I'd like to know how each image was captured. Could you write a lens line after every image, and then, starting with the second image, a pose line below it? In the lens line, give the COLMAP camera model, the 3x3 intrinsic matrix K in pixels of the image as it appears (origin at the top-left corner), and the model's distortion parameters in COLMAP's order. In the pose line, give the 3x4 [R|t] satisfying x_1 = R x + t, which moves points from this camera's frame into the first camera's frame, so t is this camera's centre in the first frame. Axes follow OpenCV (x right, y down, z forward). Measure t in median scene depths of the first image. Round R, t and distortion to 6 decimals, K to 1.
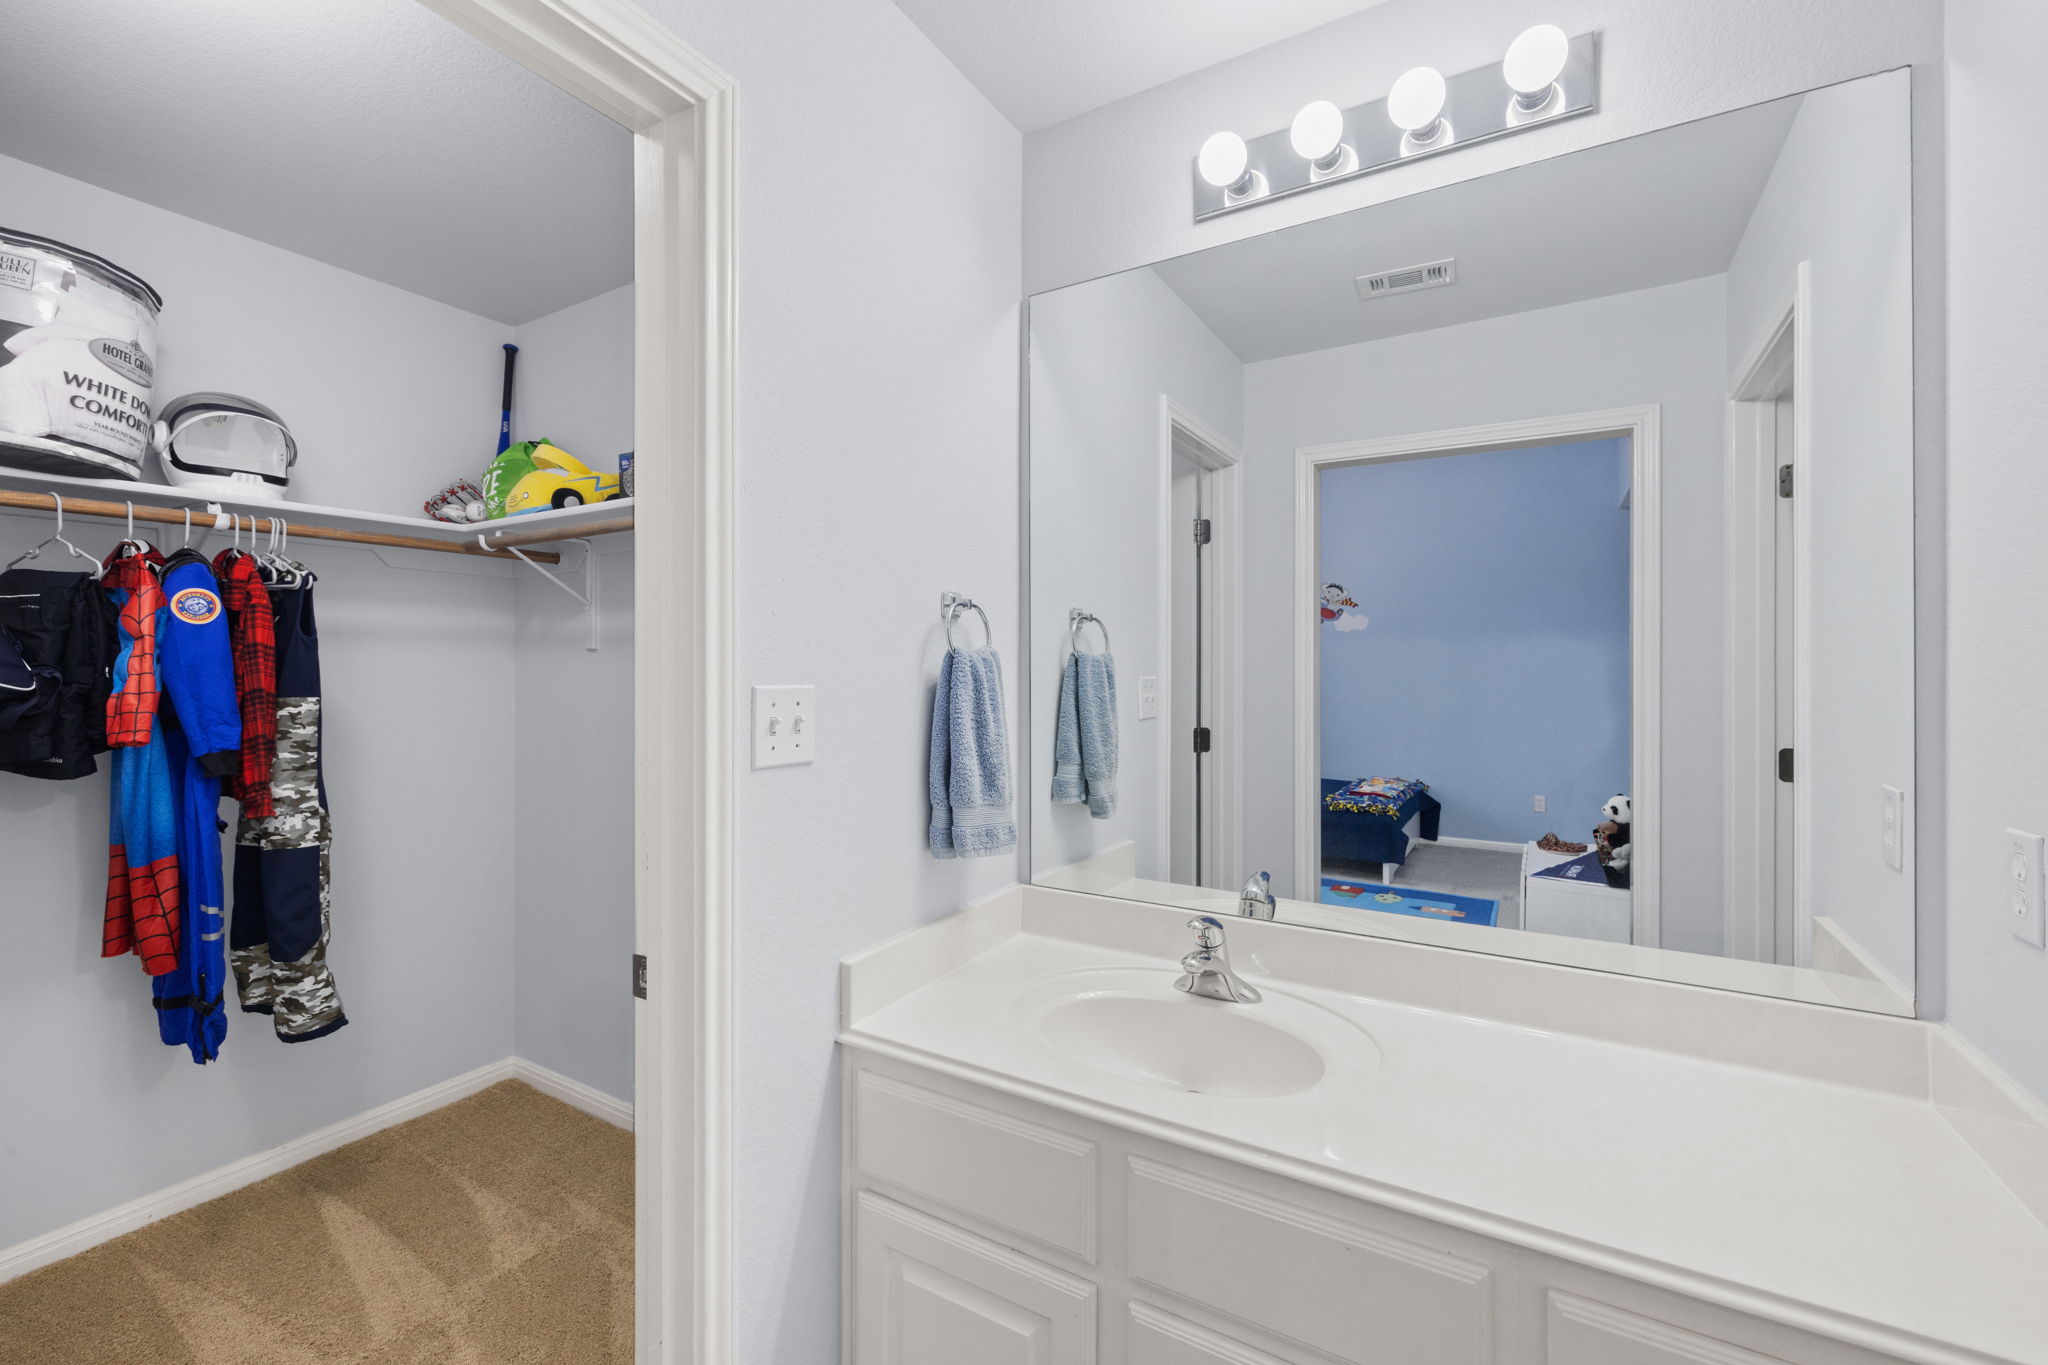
lens RADIAL K [[863.7, 0, 1024.0], [0, 863.7, 682.5], [0, 0, 1]] dist [-0.000395, 0.000073]
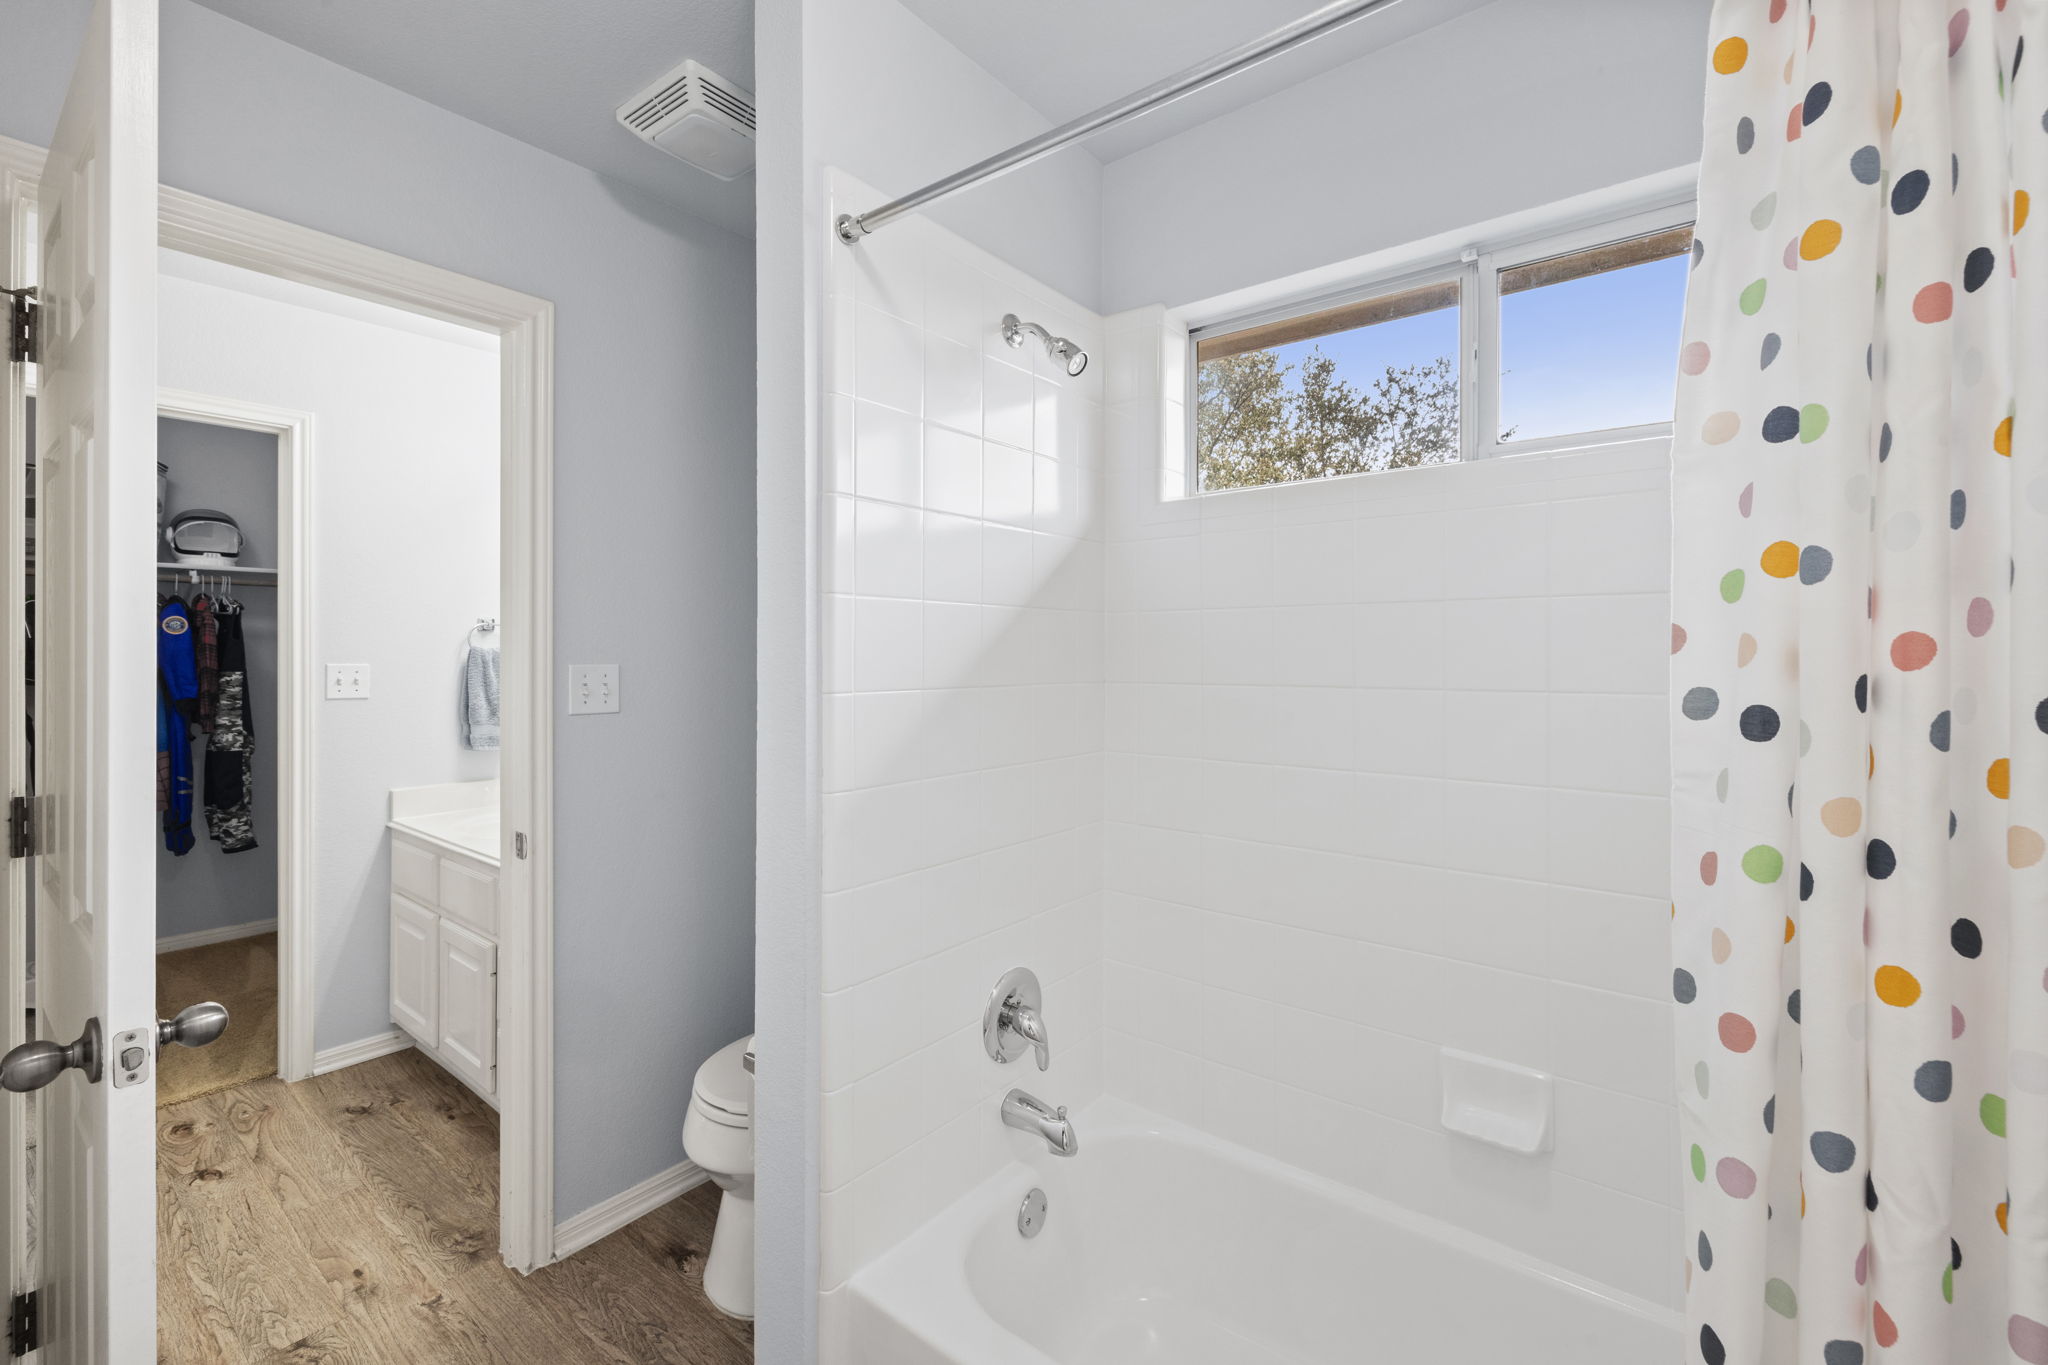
lens RADIAL K [[868.1, 0, 1012.3], [0, 868.1, 664.9], [0, 0, 1]] dist [-0.002614, -0.000126]
pose [[0.991140, -0.000211, -0.132822, 1.512146], [0.000008, 0.999999, -0.001526, 0.007019], [0.132822, 0.001512, 0.991139, -0.893667]]
